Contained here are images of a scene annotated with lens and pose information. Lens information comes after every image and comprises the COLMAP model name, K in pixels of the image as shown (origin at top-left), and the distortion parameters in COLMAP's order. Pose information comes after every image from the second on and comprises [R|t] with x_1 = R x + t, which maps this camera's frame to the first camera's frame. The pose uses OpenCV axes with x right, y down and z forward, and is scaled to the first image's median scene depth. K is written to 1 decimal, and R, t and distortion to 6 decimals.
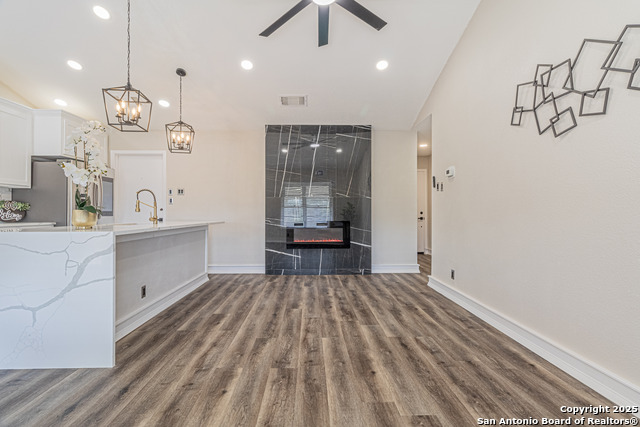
lens RADIAL K [[298.2, 0, 319.4], [0, 298.2, 209.1], [0, 0, 1]] dist [0.003386, 0.001231]
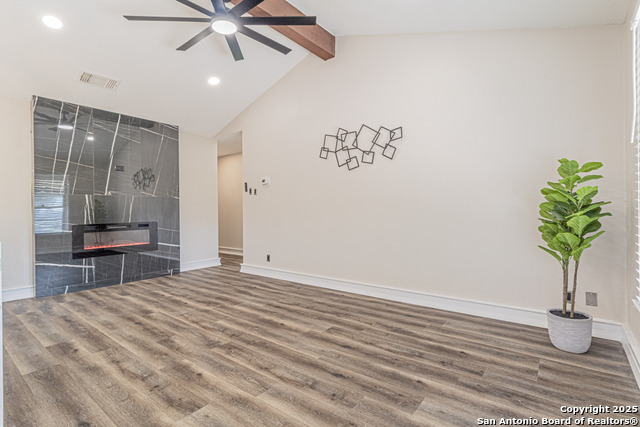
lens RADIAL K [[298.2, 0, 324.9], [0, 298.2, 202.4], [0, 0, 1]] dist [0.003386, 0.001231]
pose [[0.622093, 0.018494, 0.782725, -0.595421], [0.002623, 0.999666, -0.025705, 0.008716], [-0.782939, 0.018044, 0.621837, -0.032293]]
